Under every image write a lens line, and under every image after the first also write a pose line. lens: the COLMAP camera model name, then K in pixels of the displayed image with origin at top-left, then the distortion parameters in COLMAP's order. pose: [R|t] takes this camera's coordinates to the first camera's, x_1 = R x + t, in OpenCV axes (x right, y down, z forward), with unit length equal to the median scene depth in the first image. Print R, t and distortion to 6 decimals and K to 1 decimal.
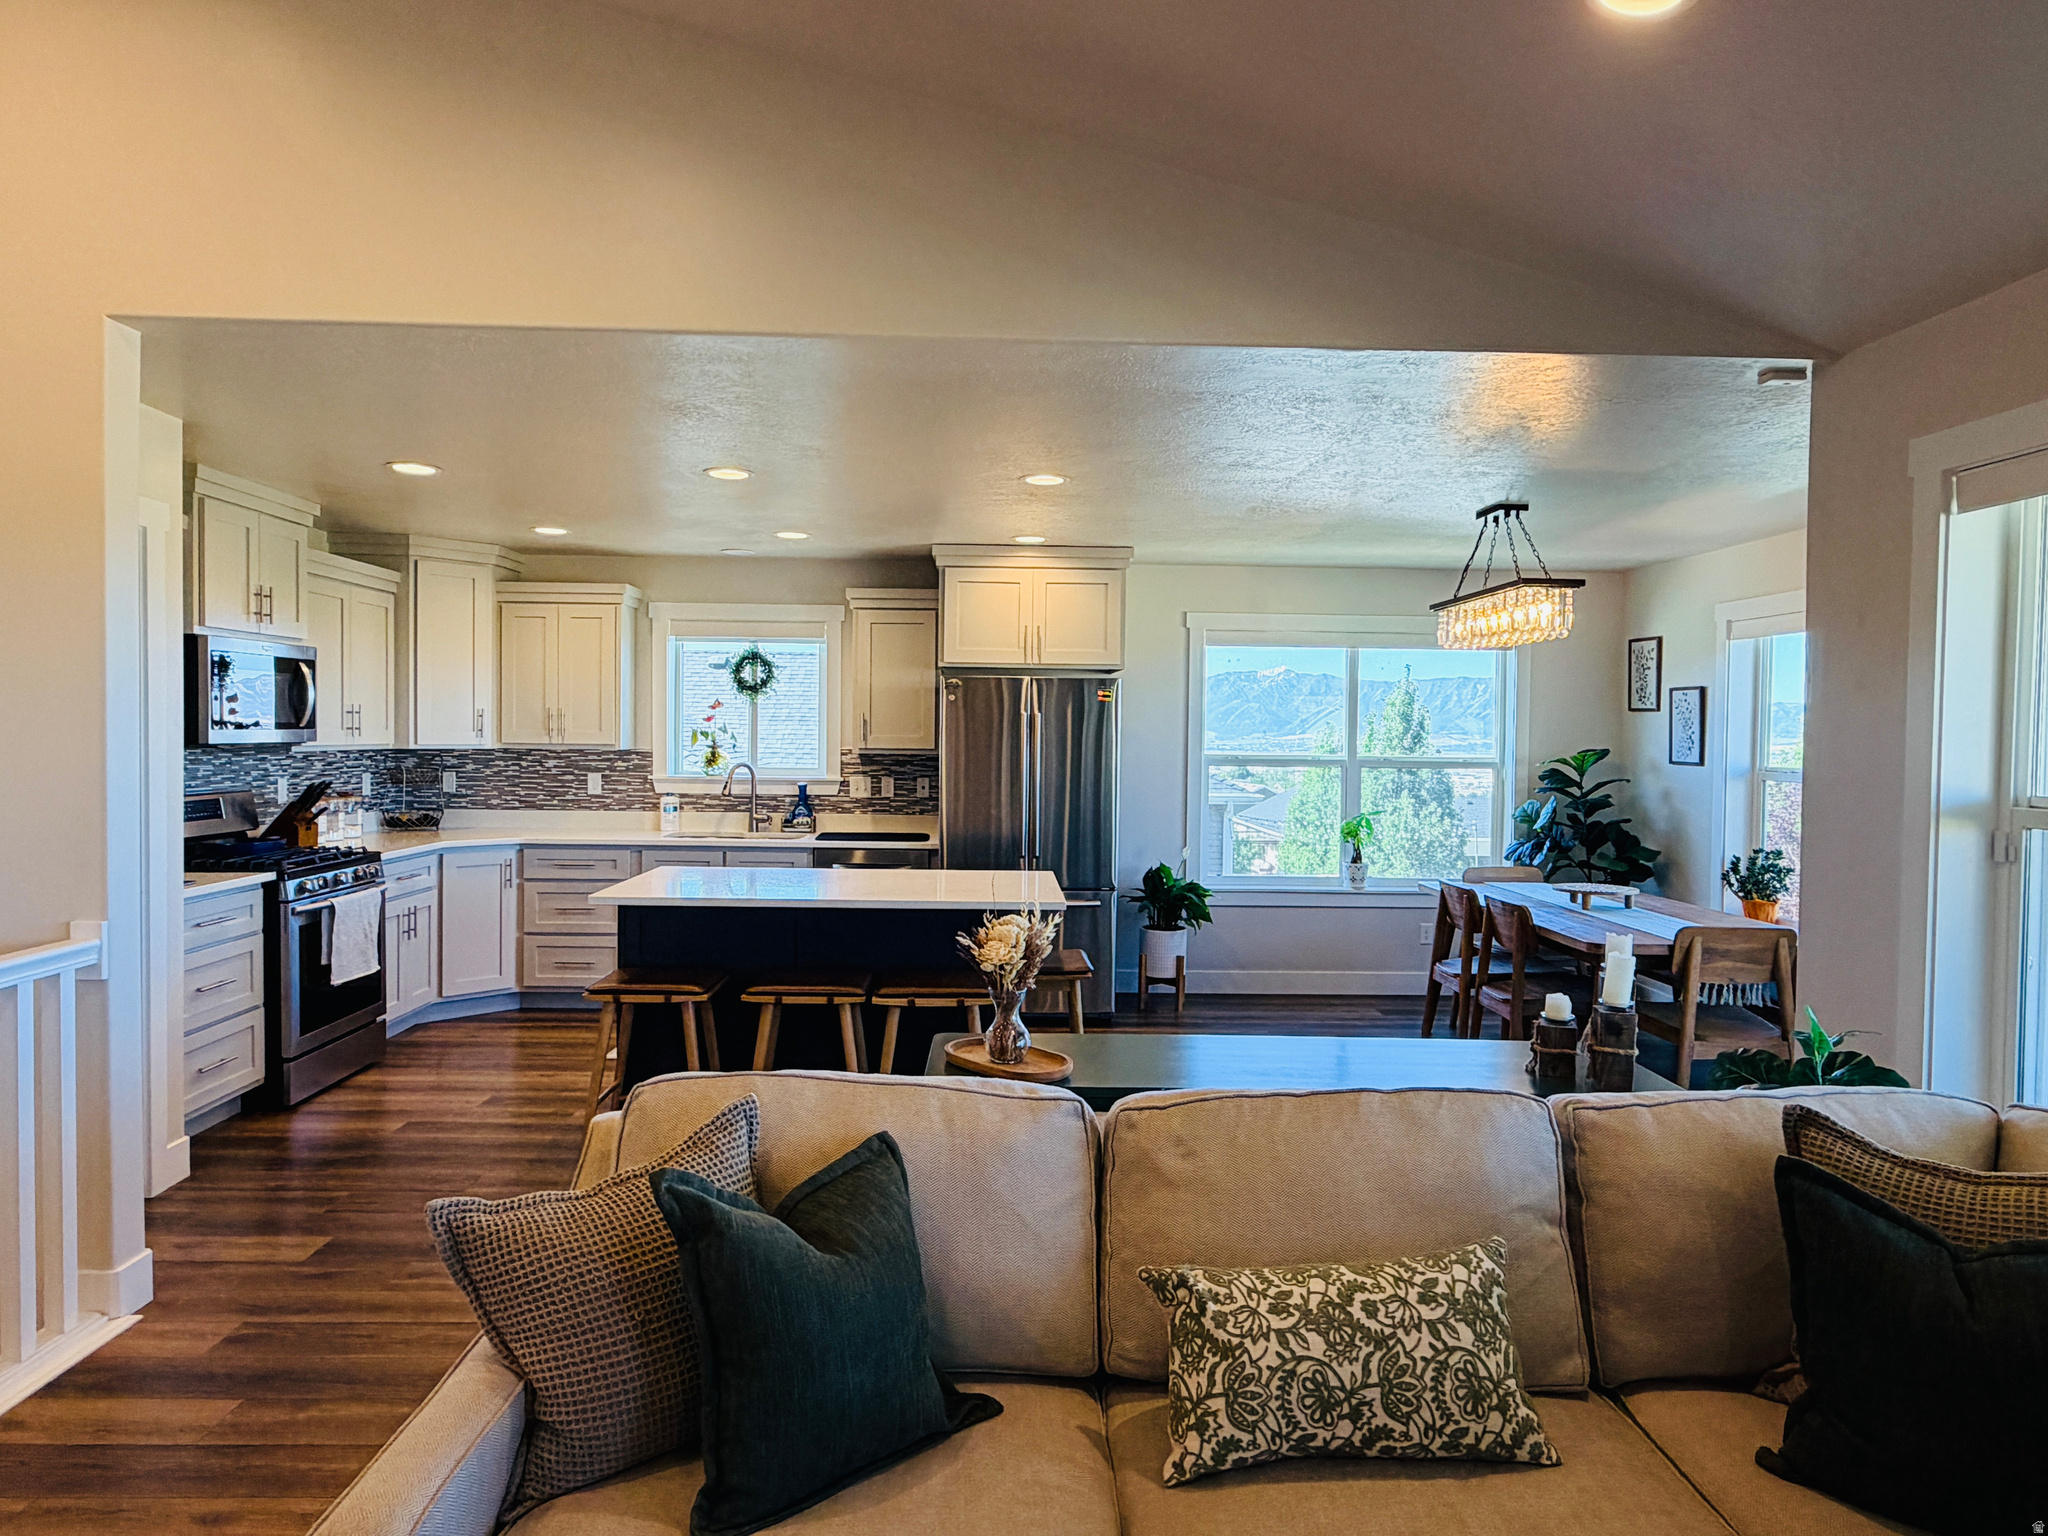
lens RADIAL K [[1261.9, 0, 1016.7], [0, 1261.9, 774.6], [0, 0, 1]] dist [-0.000827, 0.001520]
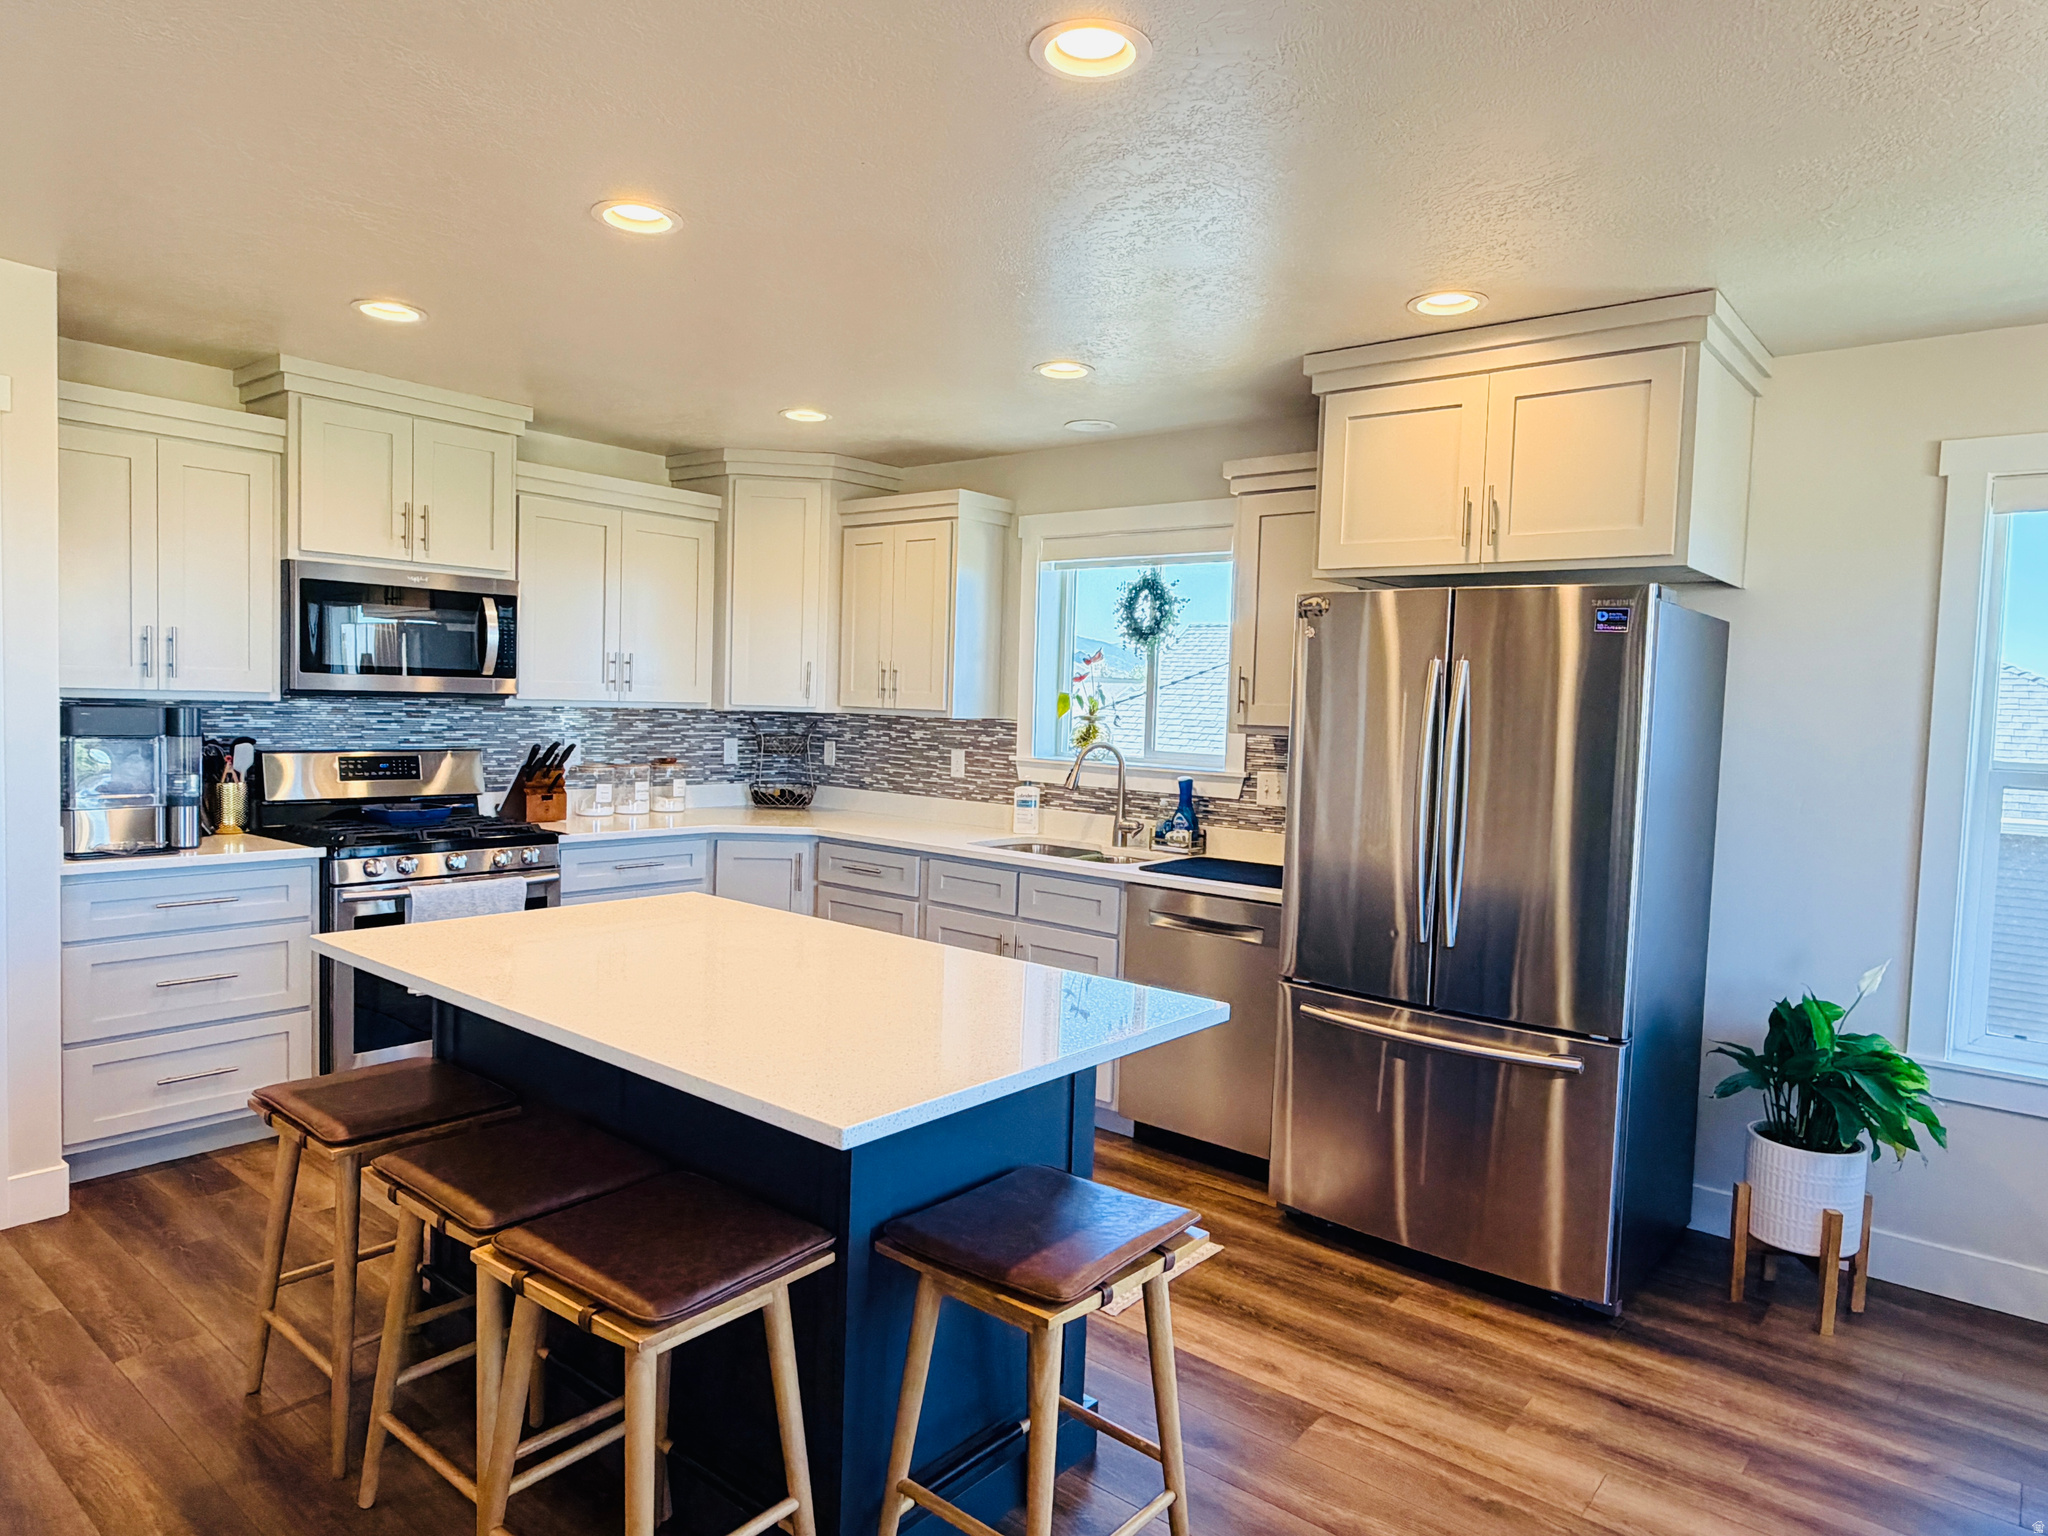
lens RADIAL K [[1261.9, 0, 1021.3], [0, 1261.9, 761.5], [0, 0, 1]] dist [-0.000827, 0.001520]
pose [[0.754967, 0.045276, -0.654198, 0.193716], [-0.045763, 0.998819, 0.016315, -0.008183], [0.654164, 0.017621, 0.756148, 0.468499]]
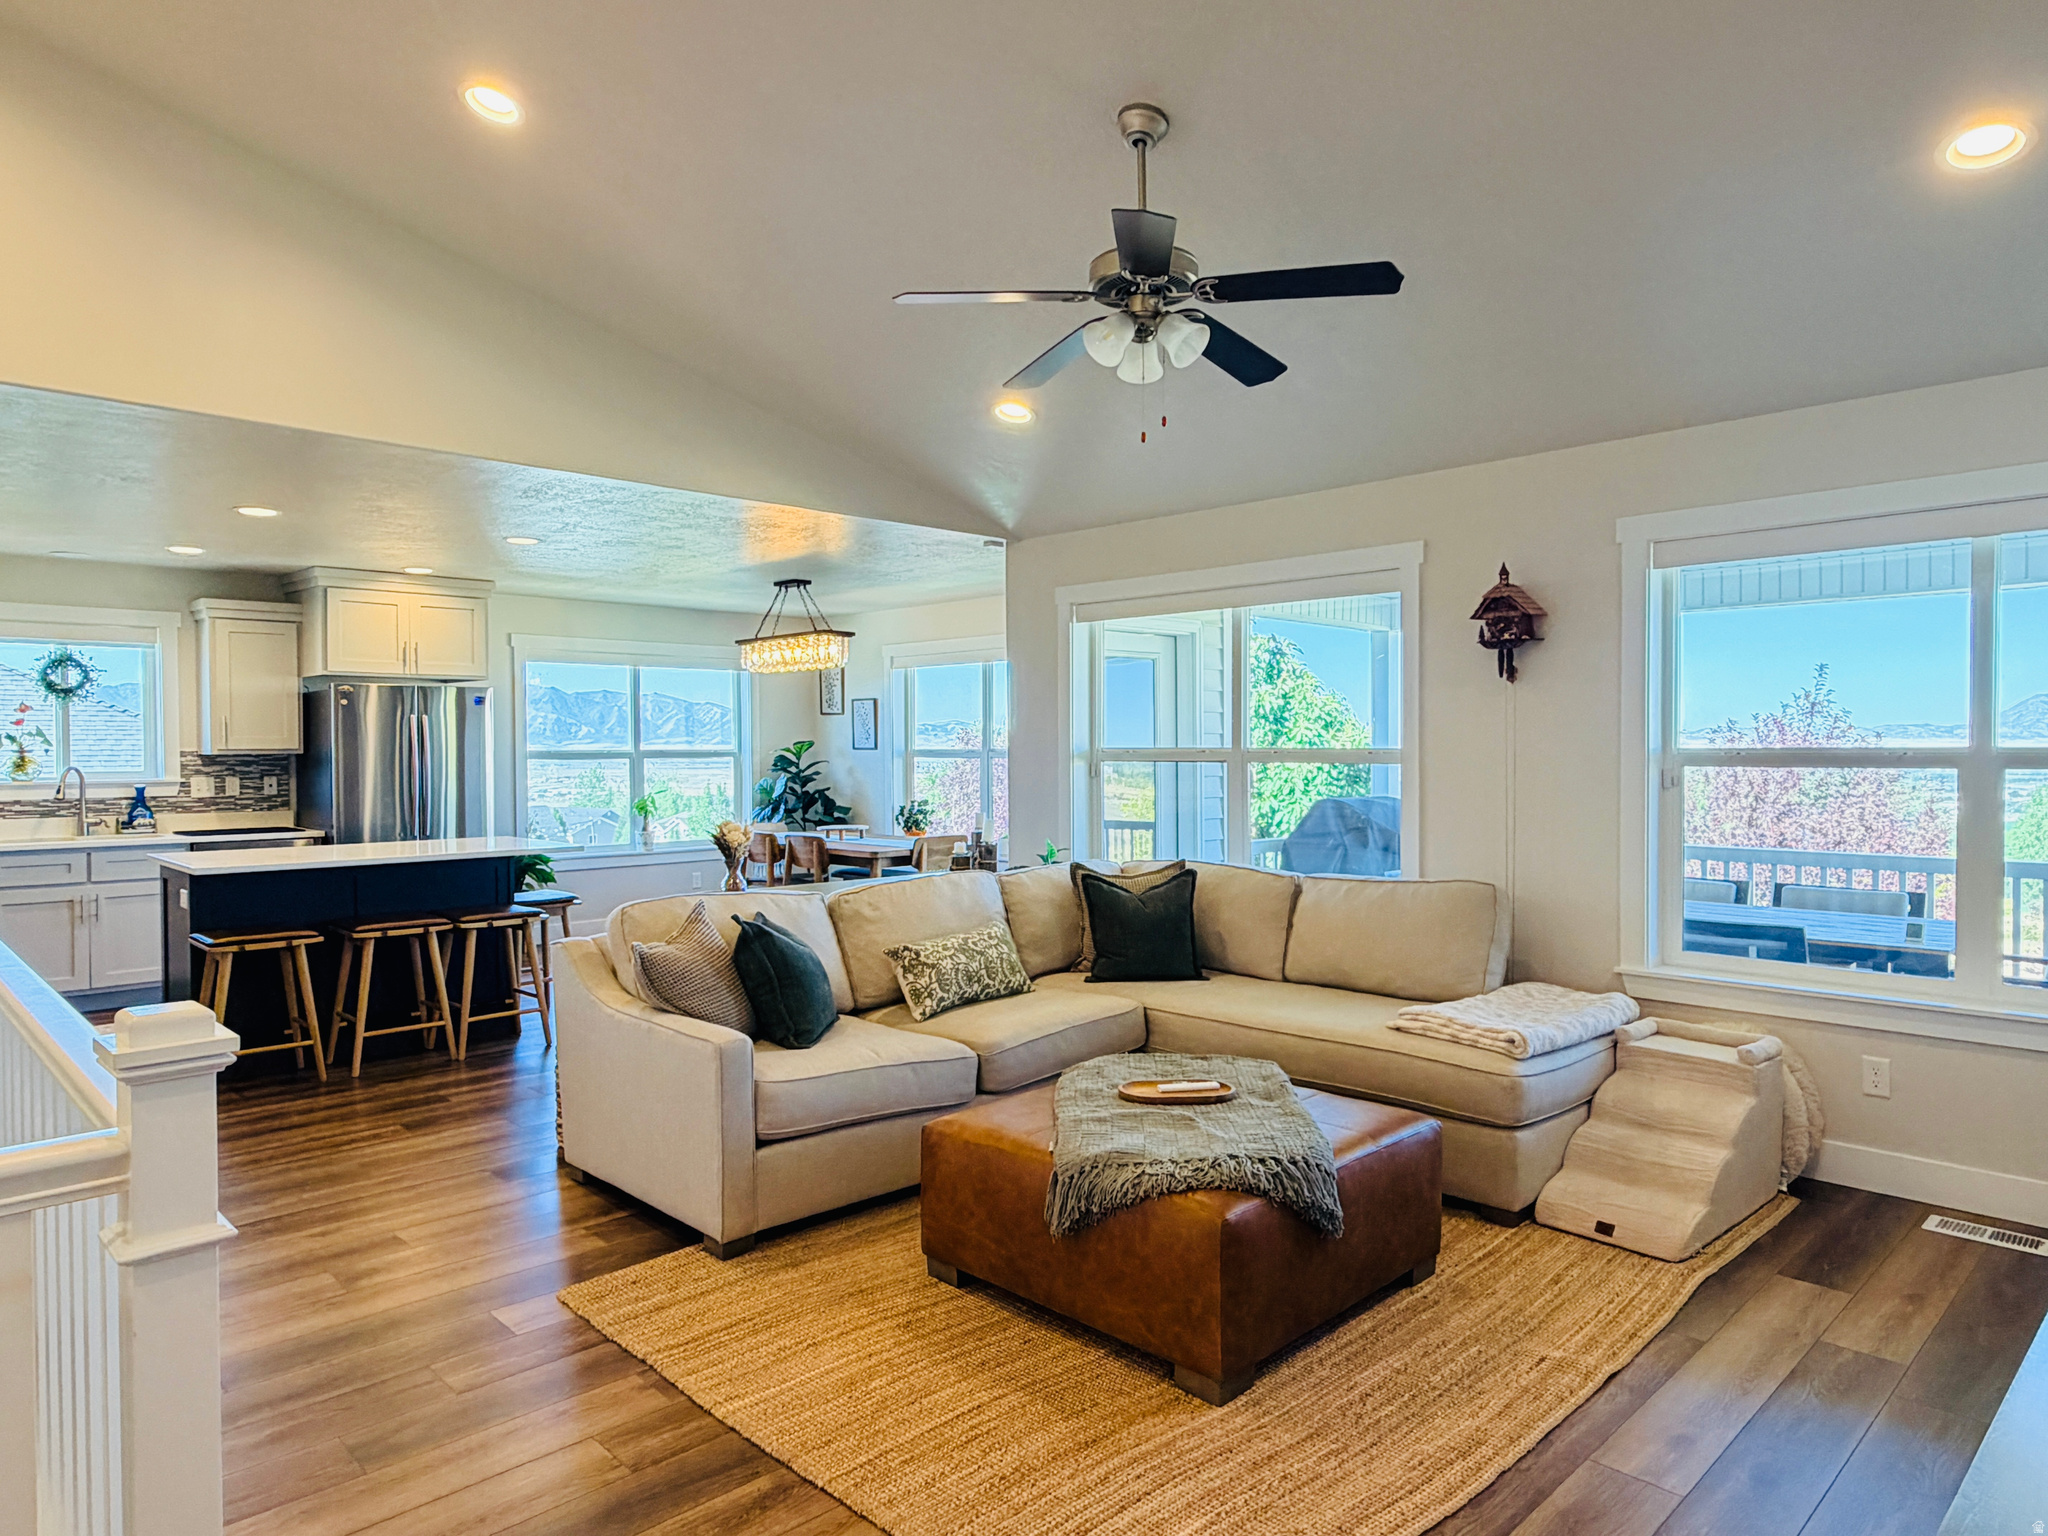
lens RADIAL K [[1261.9, 0, 1018.5], [0, 1261.9, 766.3], [0, 0, 1]] dist [-0.000827, 0.001520]
pose [[0.737236, -0.027757, 0.675065, -0.343065], [0.037437, 0.999299, 0.000203, 0.018340], [-0.674597, 0.025123, 0.737758, -0.236149]]
